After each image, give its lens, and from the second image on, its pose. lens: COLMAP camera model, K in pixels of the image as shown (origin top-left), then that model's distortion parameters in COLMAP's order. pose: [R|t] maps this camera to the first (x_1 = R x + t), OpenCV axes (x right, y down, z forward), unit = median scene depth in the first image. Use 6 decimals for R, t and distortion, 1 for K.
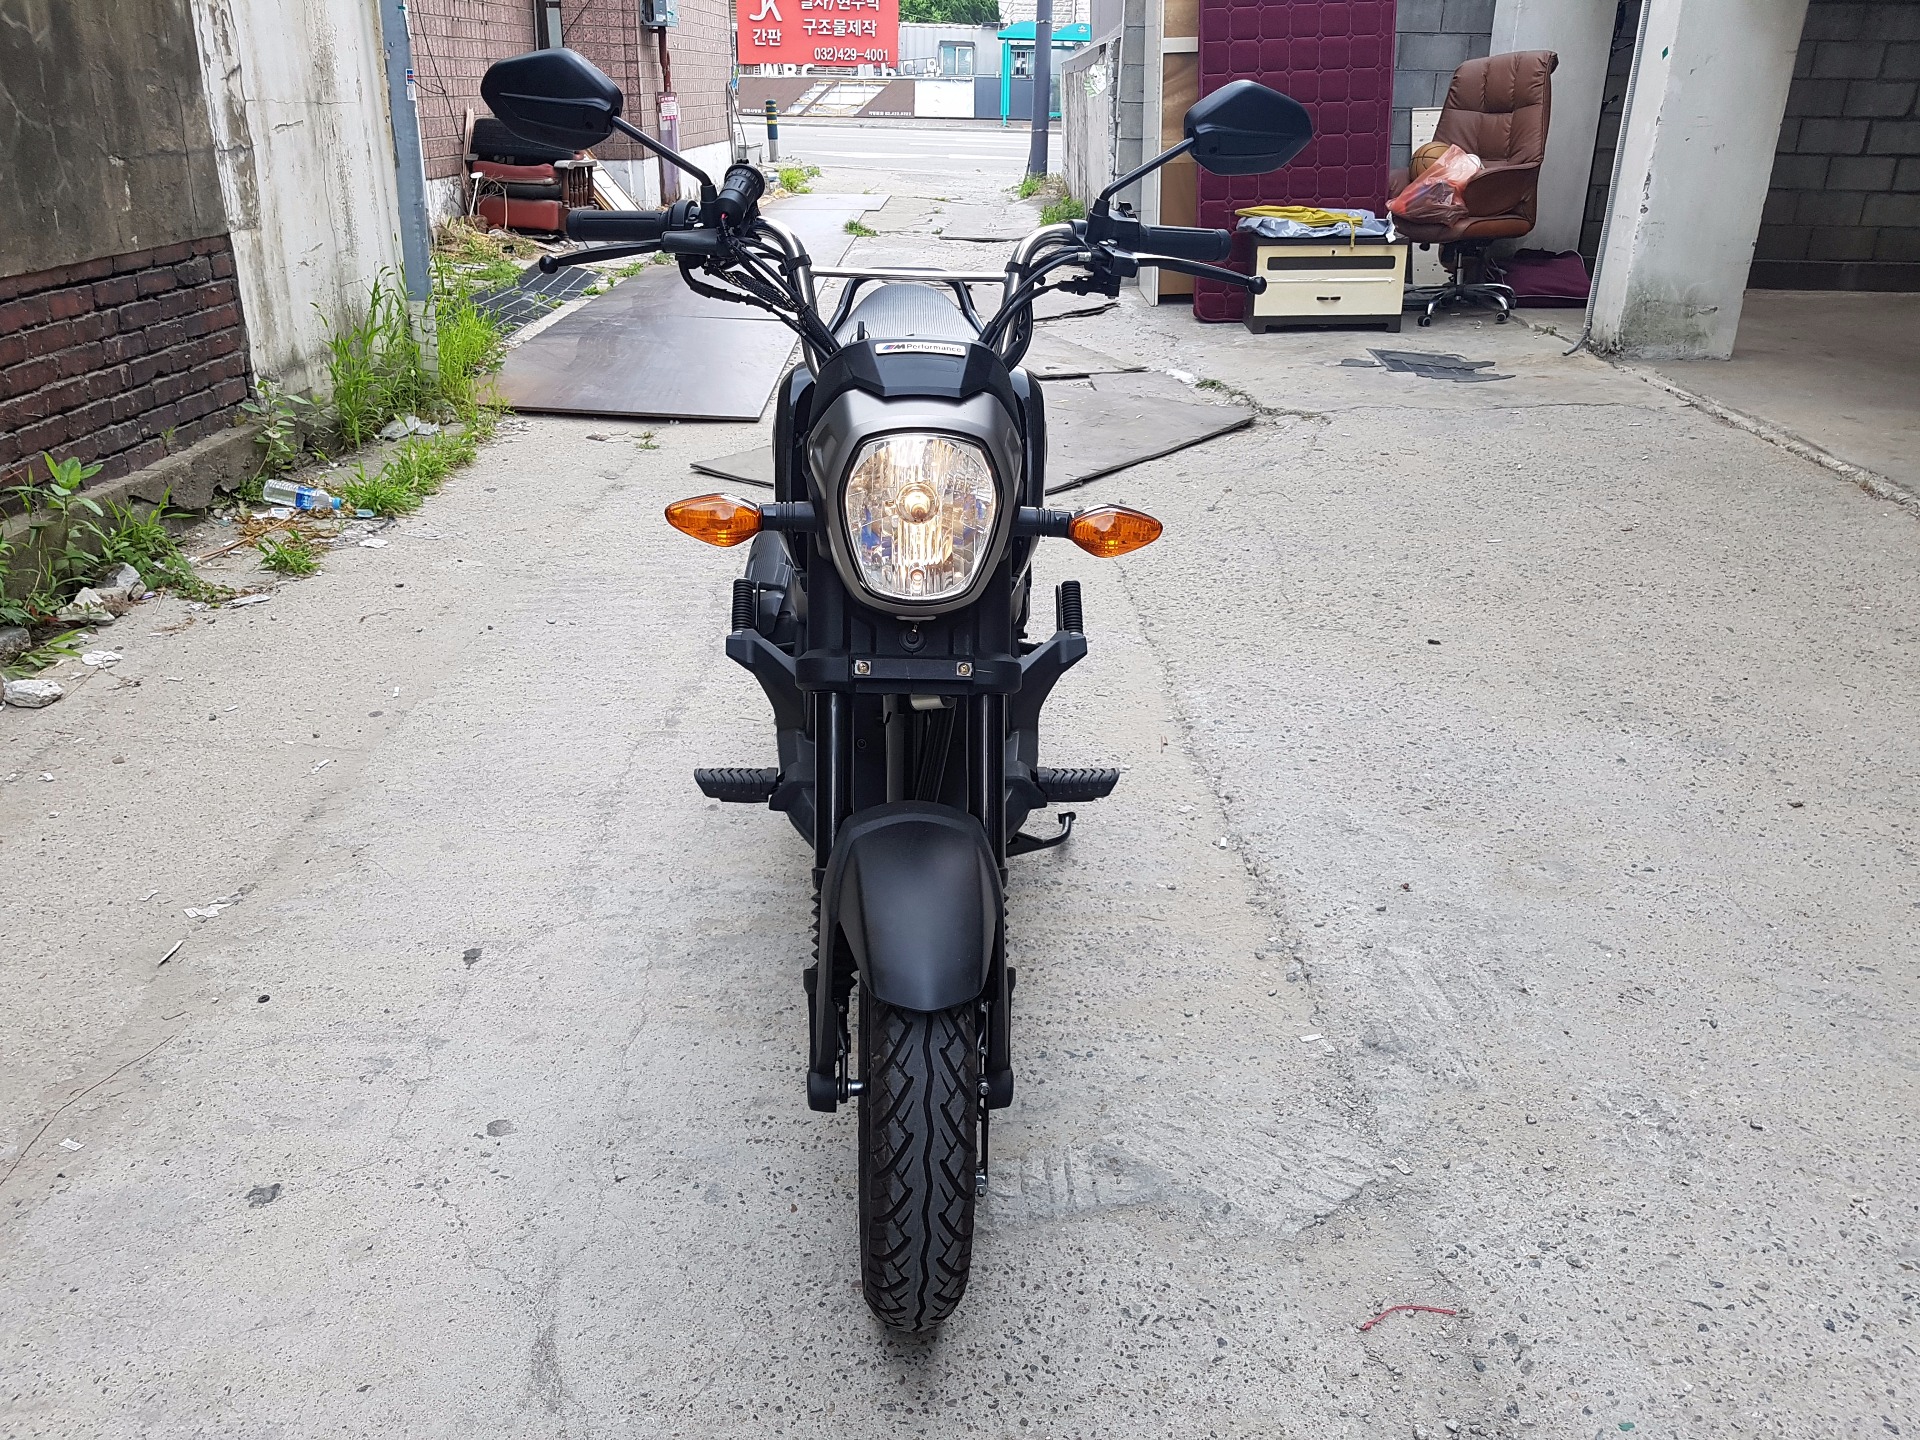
lens RADIAL K [[1543.7, 0, 991.3], [0, 1543.7, 723.6], [0, 0, 1]] dist [-0.023135, 0.020032]
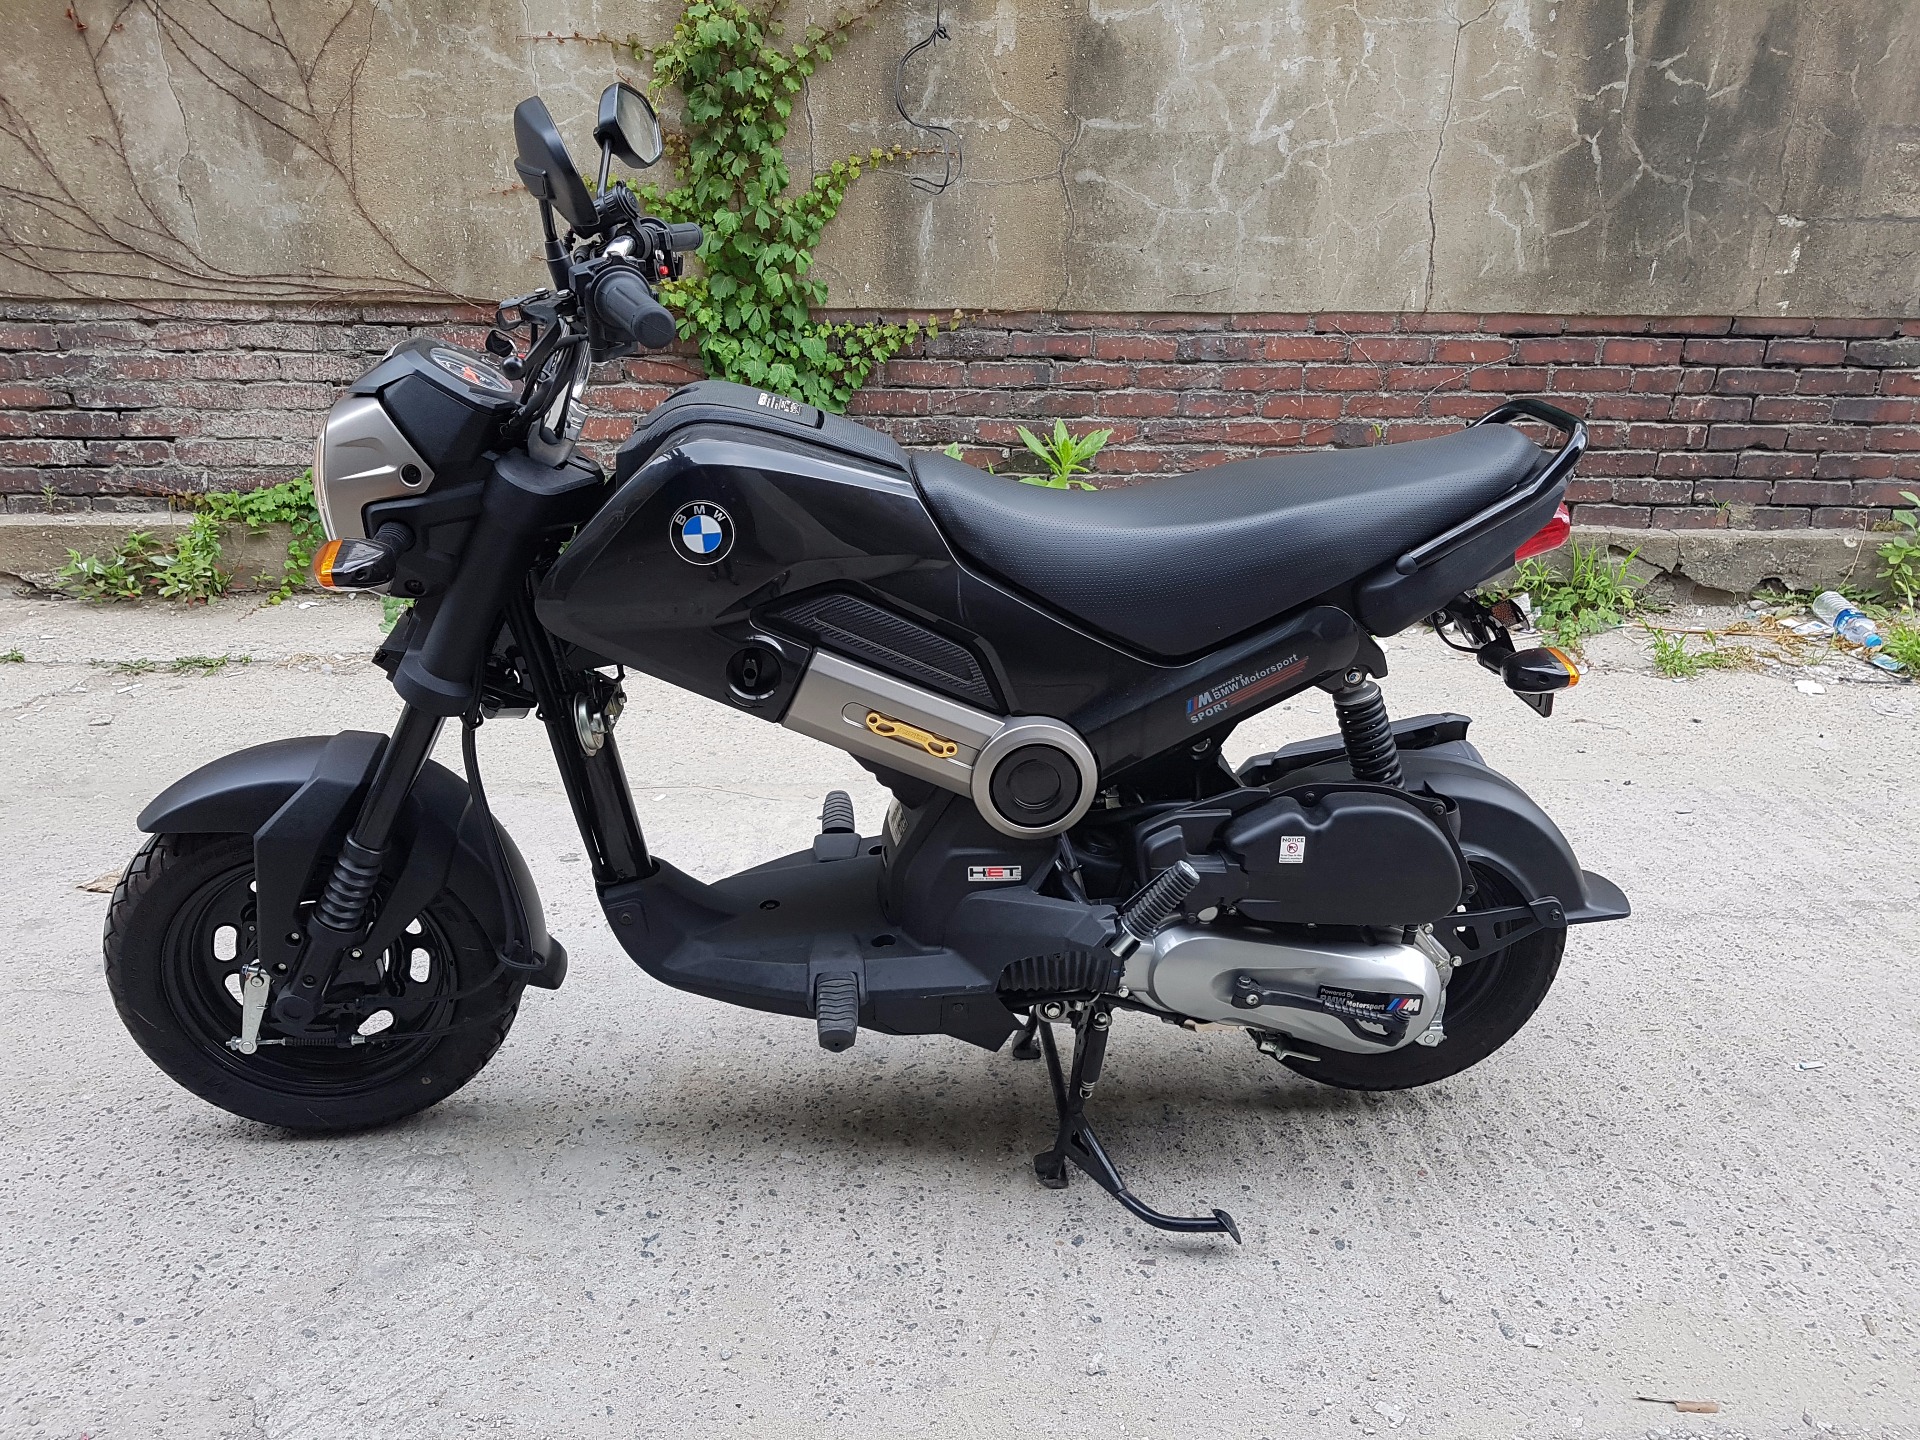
lens RADIAL K [[1543.7, 0, 991.3], [0, 1543.7, 723.6], [0, 0, 1]] dist [-0.023135, 0.020032]
pose [[0.012163, 0.347583, -0.937570, 0.427922], [-0.393129, 0.863795, 0.315133, -0.211489], [0.919403, 0.364753, 0.147151, 0.540653]]
